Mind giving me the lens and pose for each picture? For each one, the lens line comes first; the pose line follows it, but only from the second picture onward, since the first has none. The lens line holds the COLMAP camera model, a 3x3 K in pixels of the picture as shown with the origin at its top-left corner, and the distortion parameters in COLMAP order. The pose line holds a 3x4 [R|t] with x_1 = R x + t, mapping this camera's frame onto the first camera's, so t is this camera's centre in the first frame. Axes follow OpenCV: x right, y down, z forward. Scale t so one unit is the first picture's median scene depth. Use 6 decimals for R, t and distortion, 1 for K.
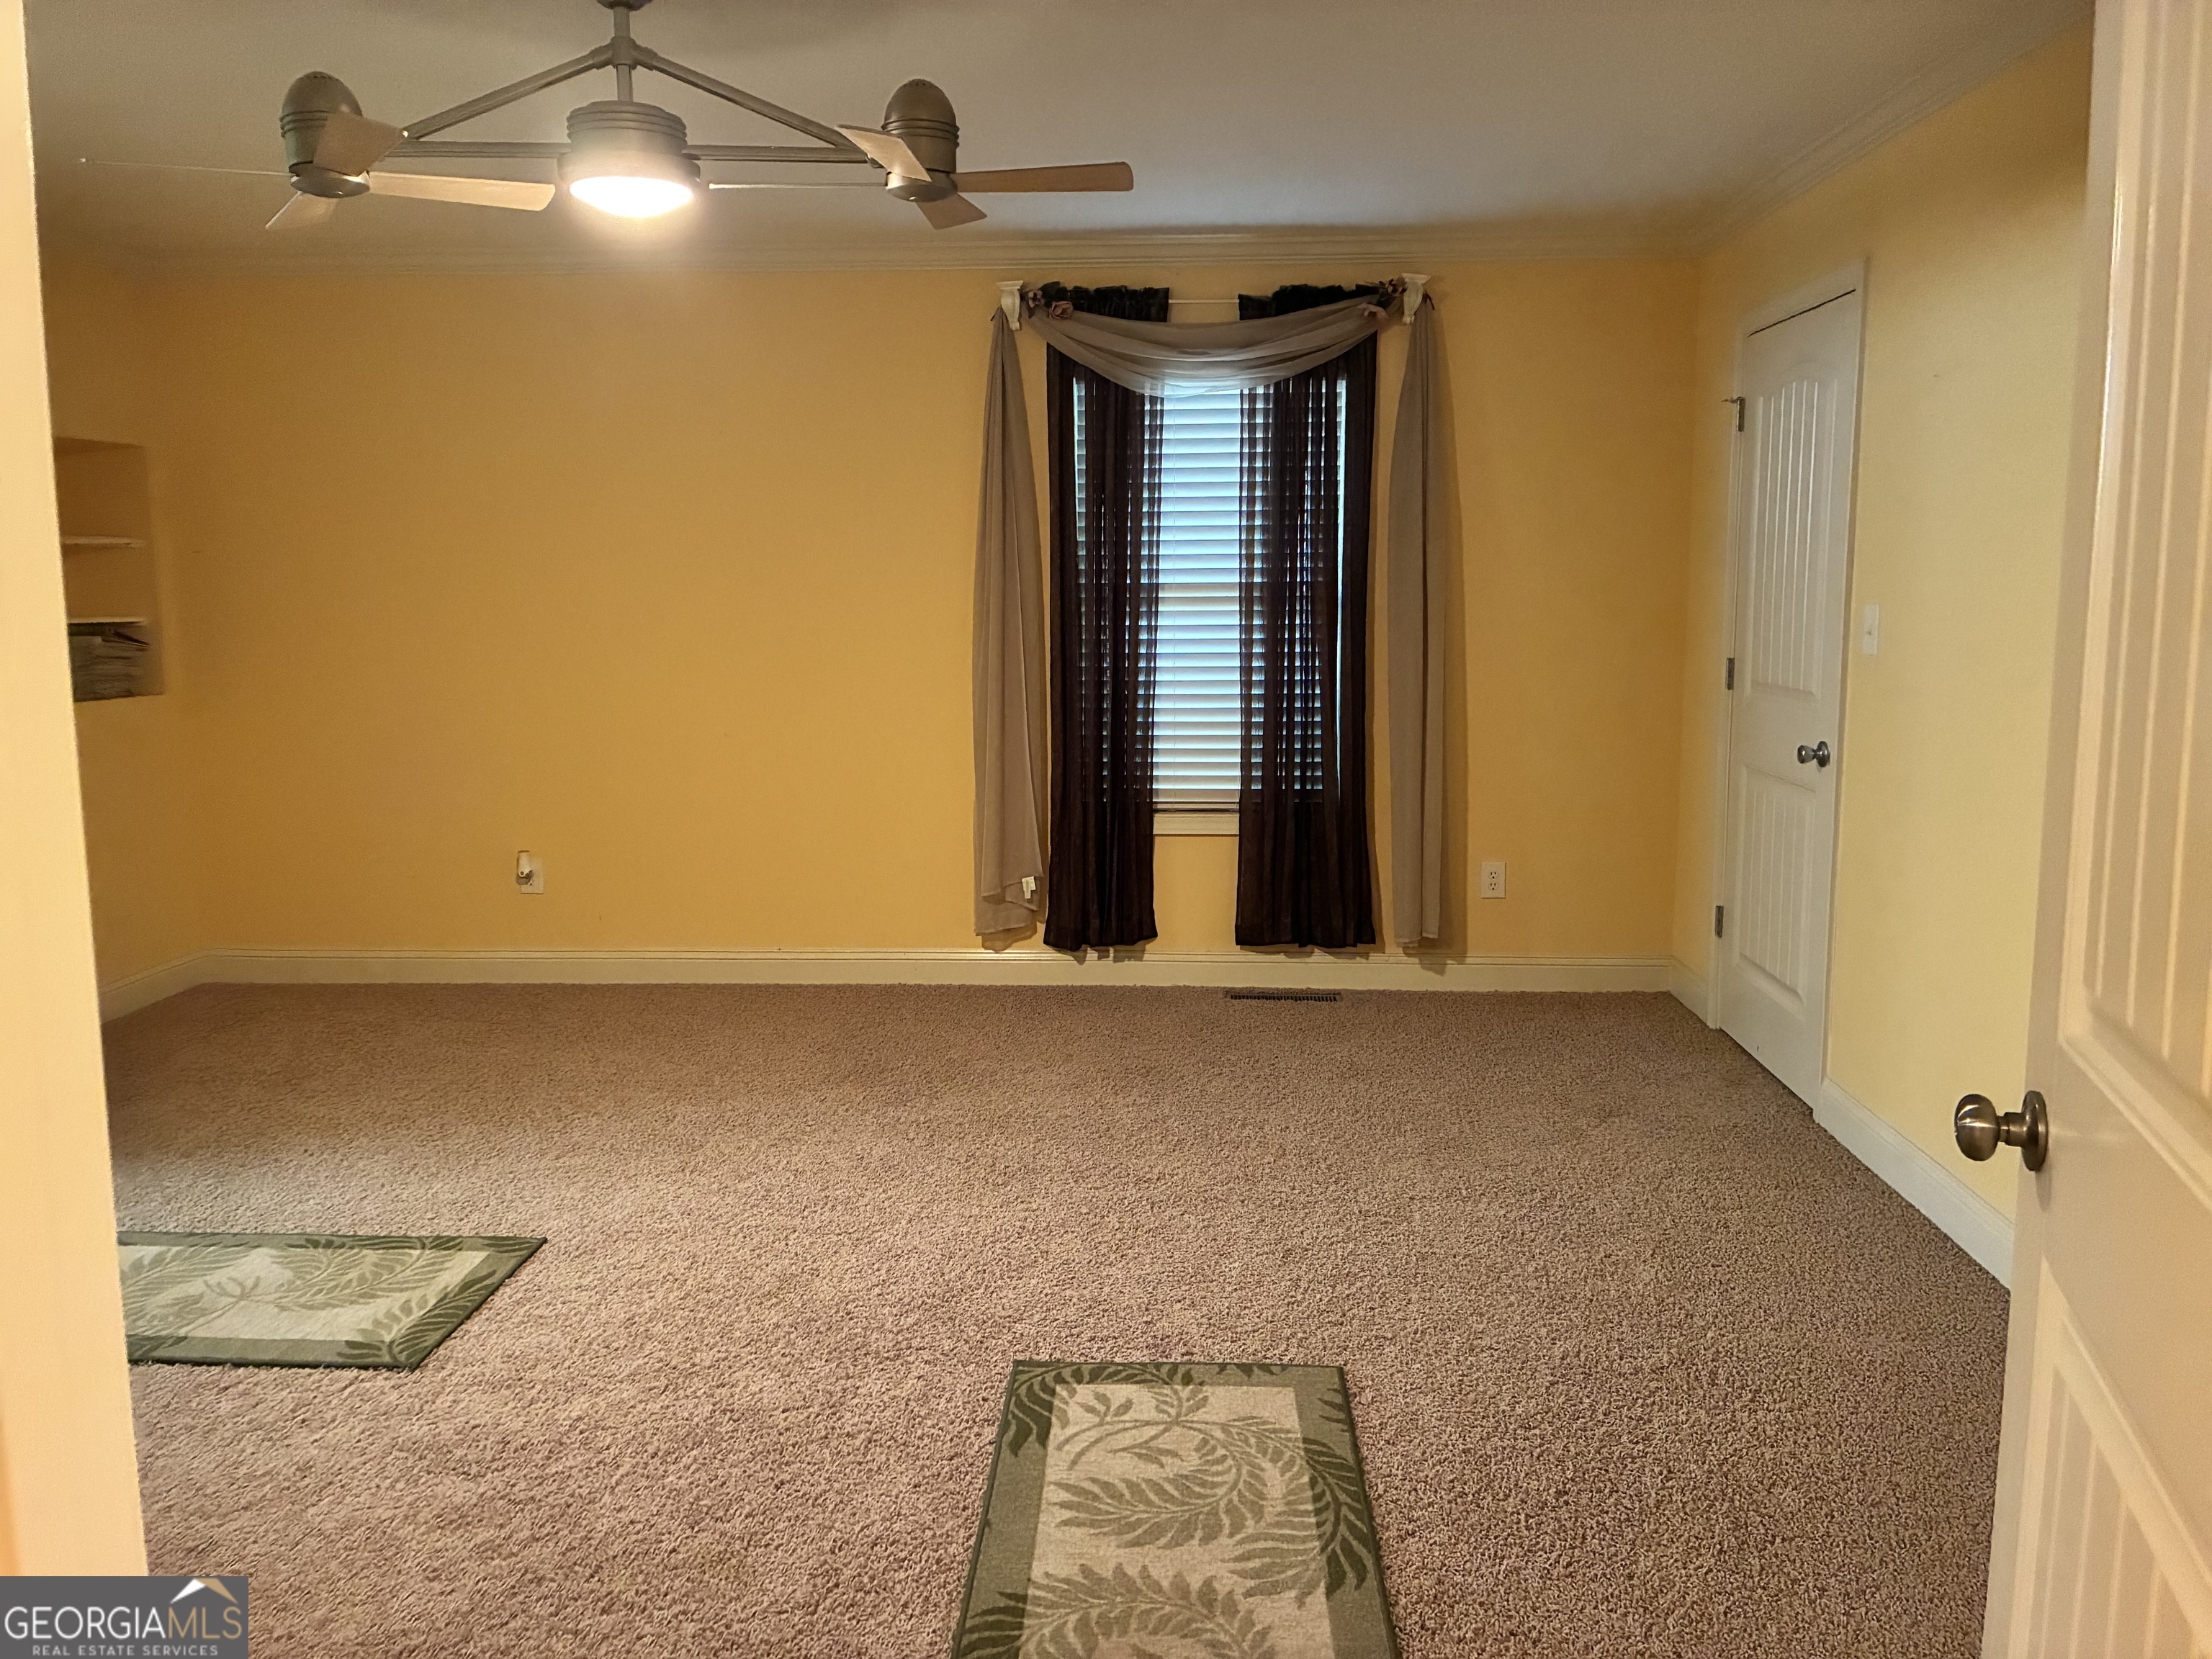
lens RADIAL K [[1657.3, 0, 1106.0], [0, 1657.3, 829.5], [0, 0, 1]] dist [0.099847, -0.145624]
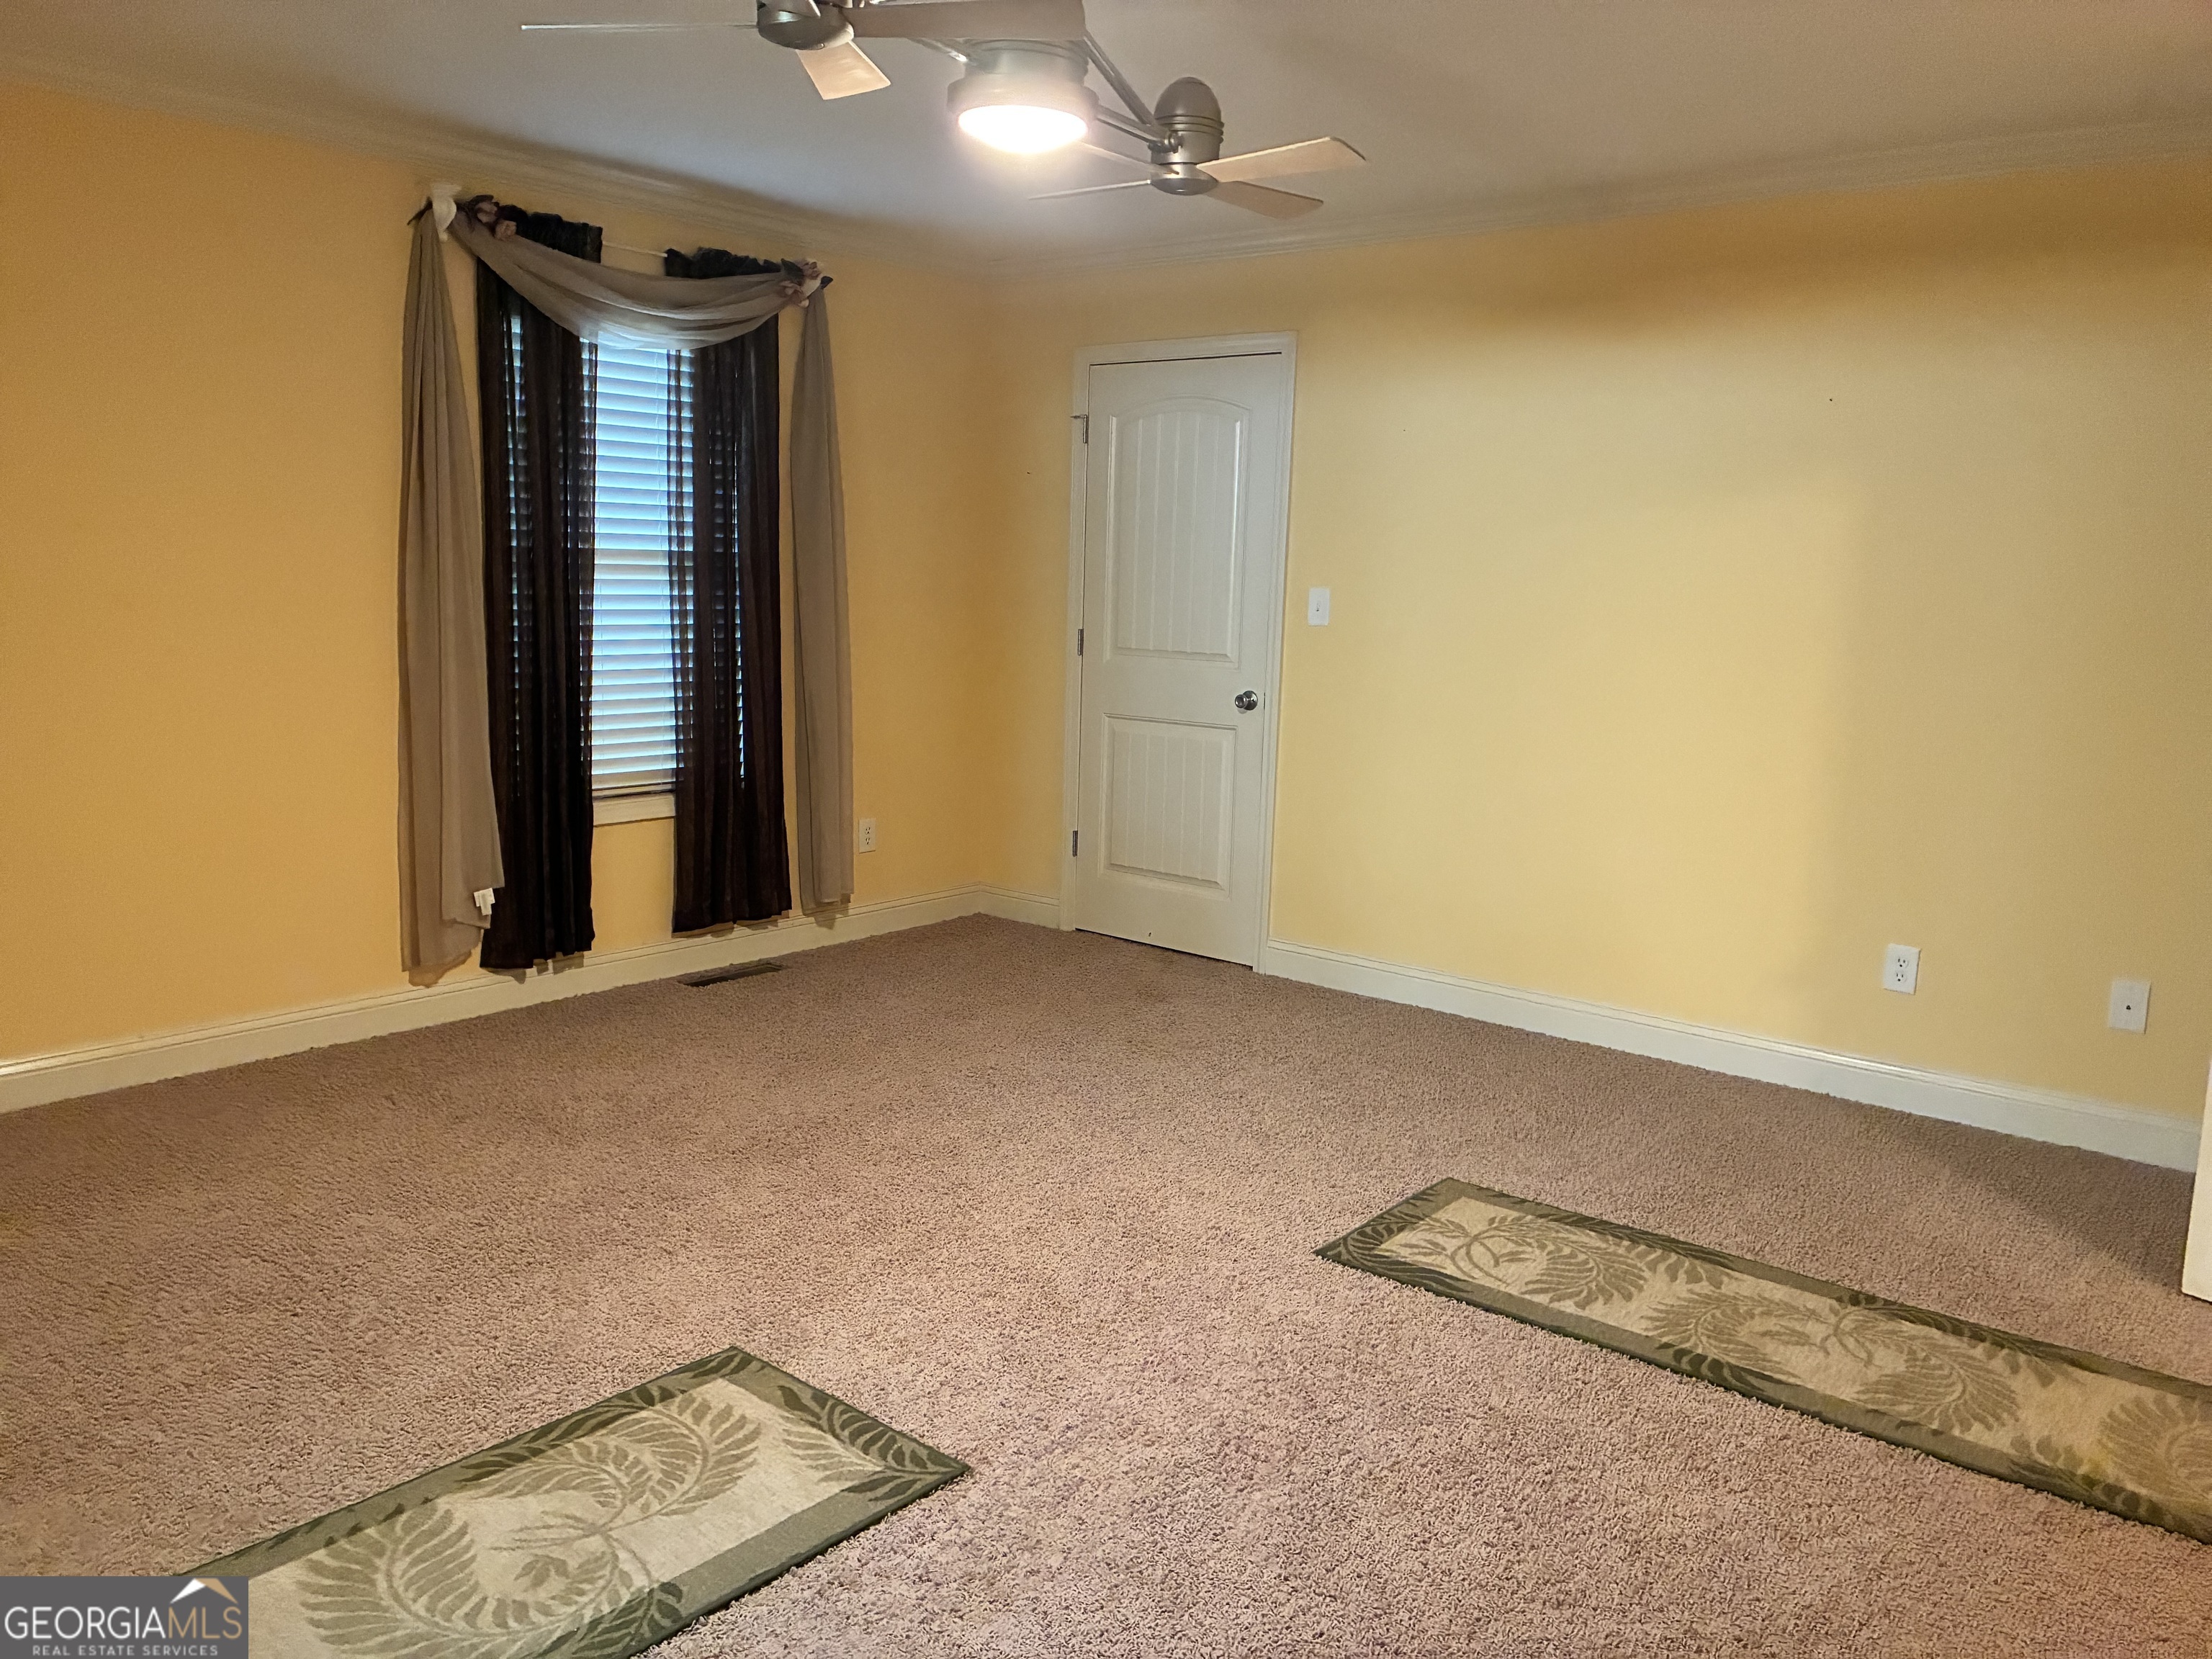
lens RADIAL K [[1674.9, 0, 1106.0], [0, 1674.9, 829.5], [0, 0, 1]] dist [0.061579, -0.089785]
pose [[0.595748, -0.104935, 0.796287, -0.569995], [0.090724, 0.993875, 0.063098, -0.029141], [-0.798031, 0.034652, 0.601619, 0.233177]]
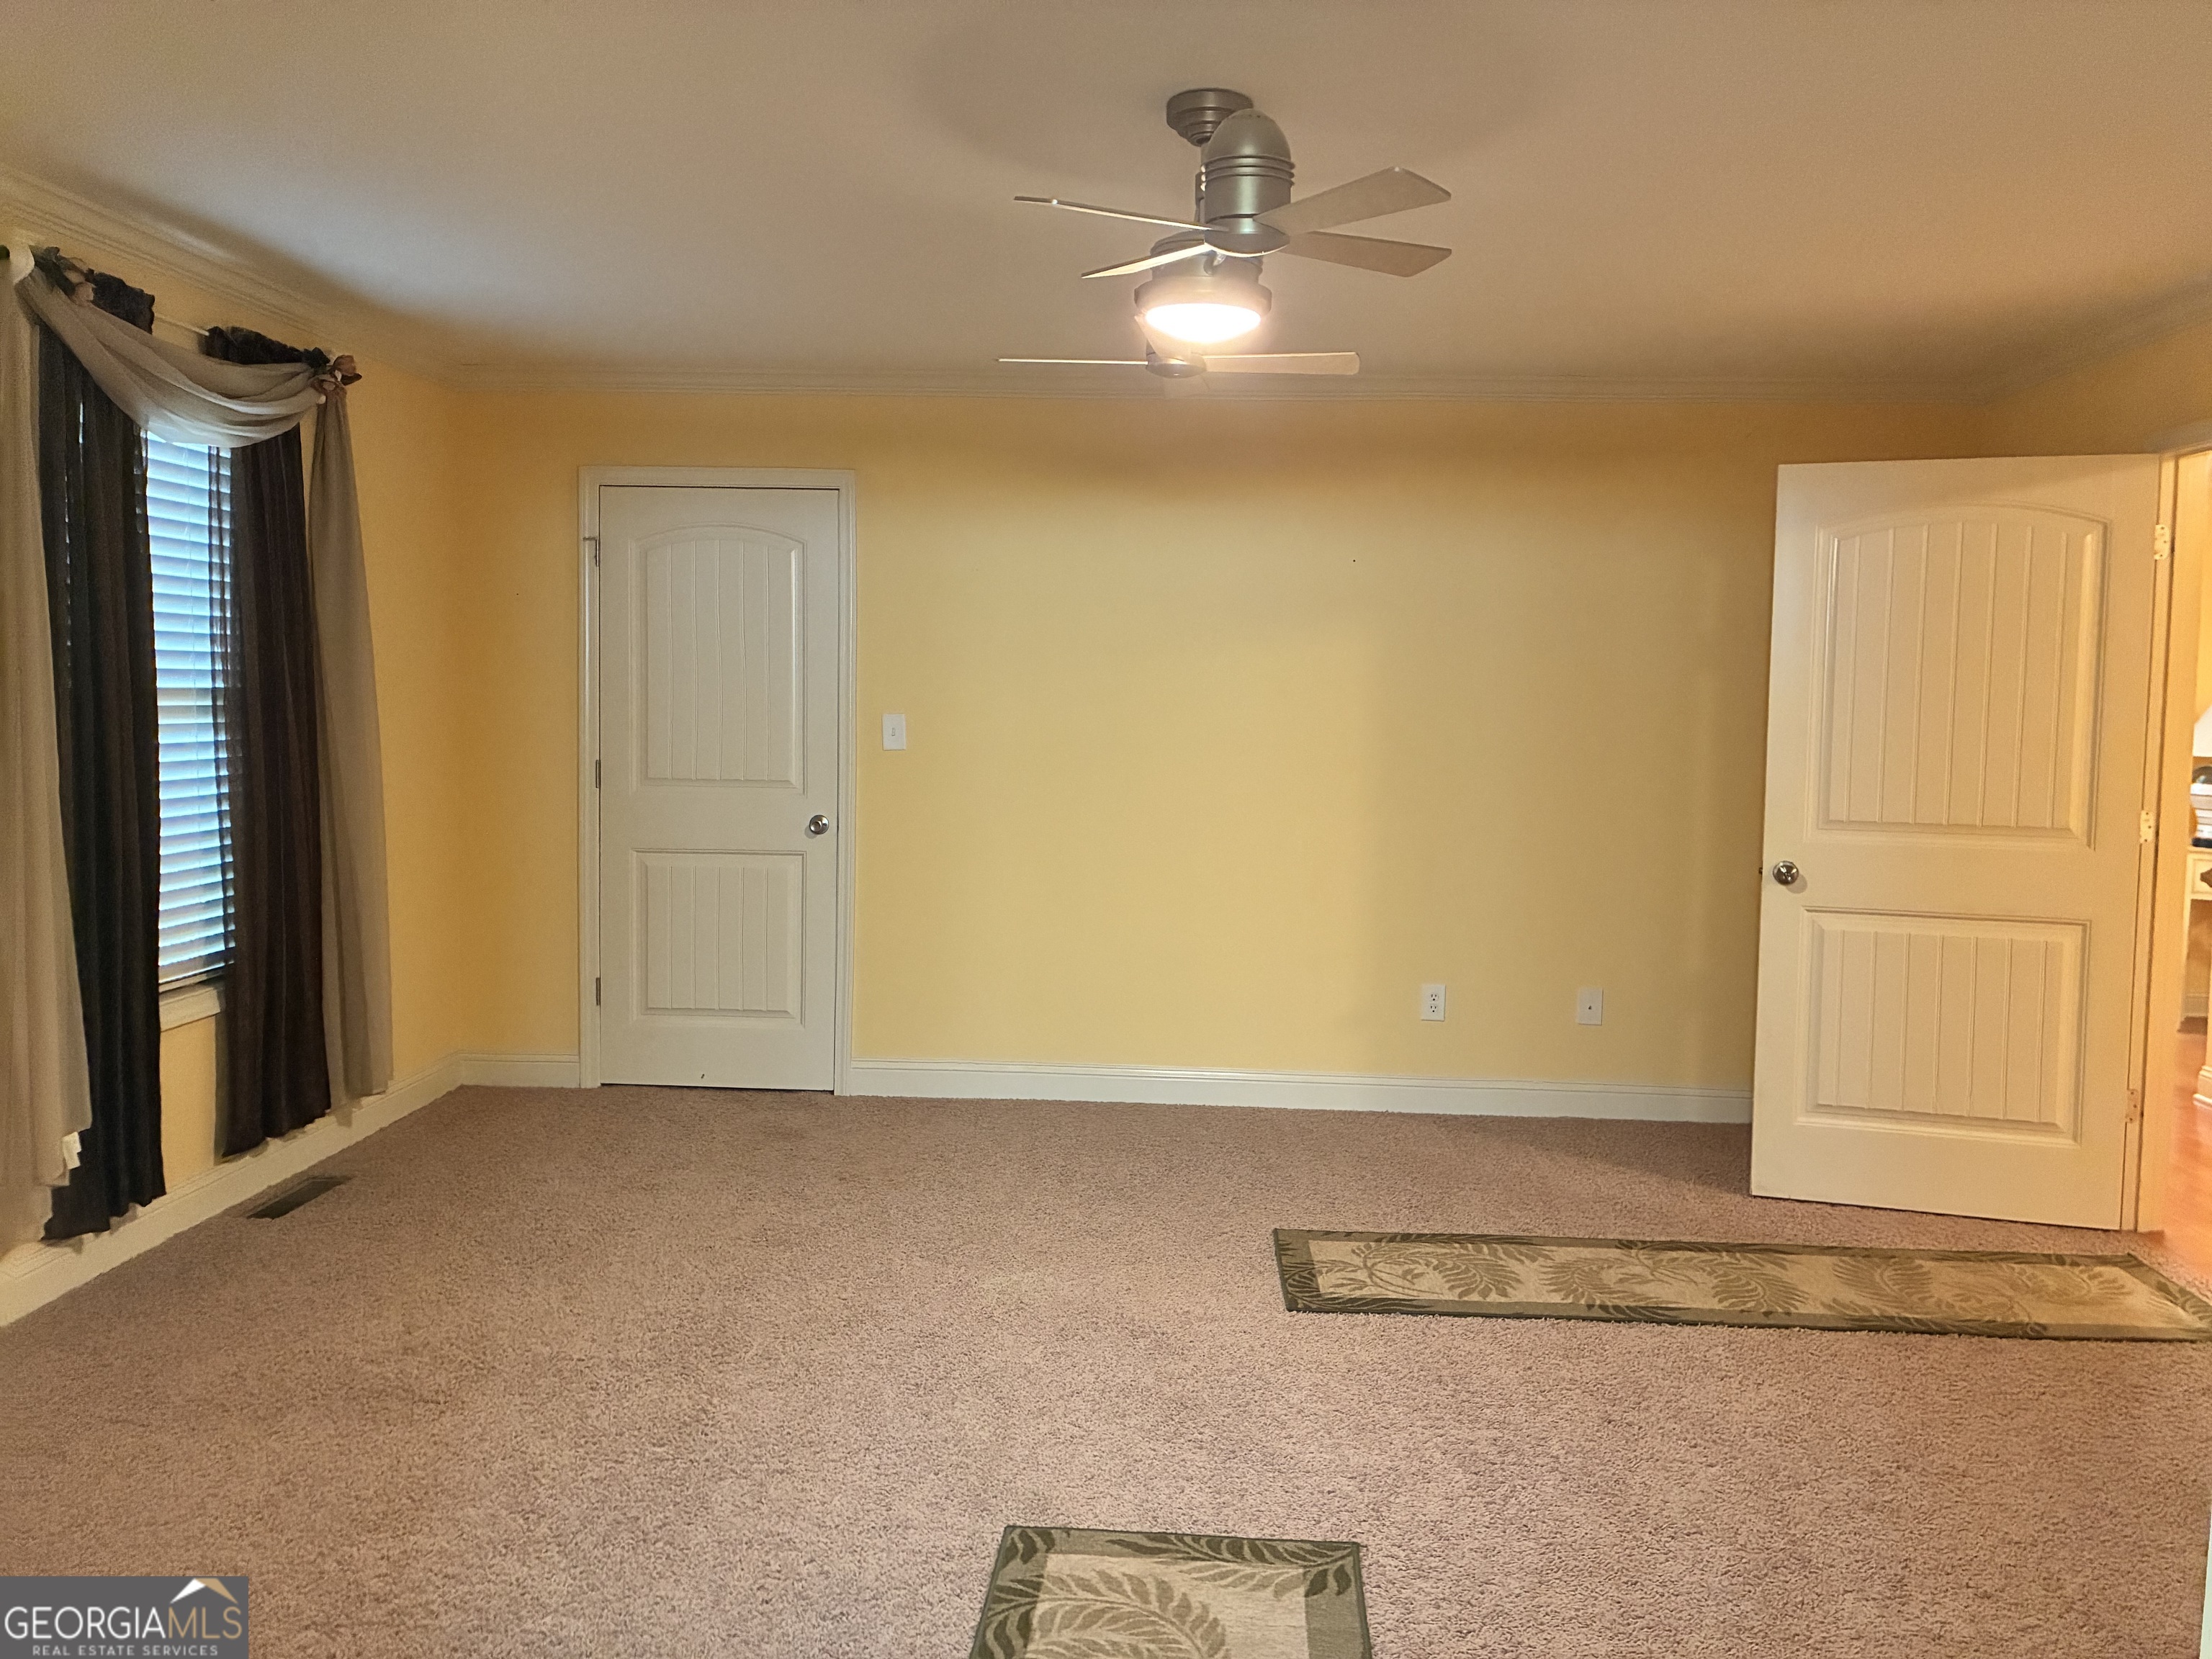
lens RADIAL K [[1686.5, 0, 1106.0], [0, 1686.5, 829.5], [0, 0, 1]] dist [0.014513, -0.001110]
pose [[0.005029, -0.077478, 0.996981, -0.732630], [0.136380, 0.987732, 0.076071, -0.089289], [-0.990644, 0.135586, 0.015533, 0.598337]]
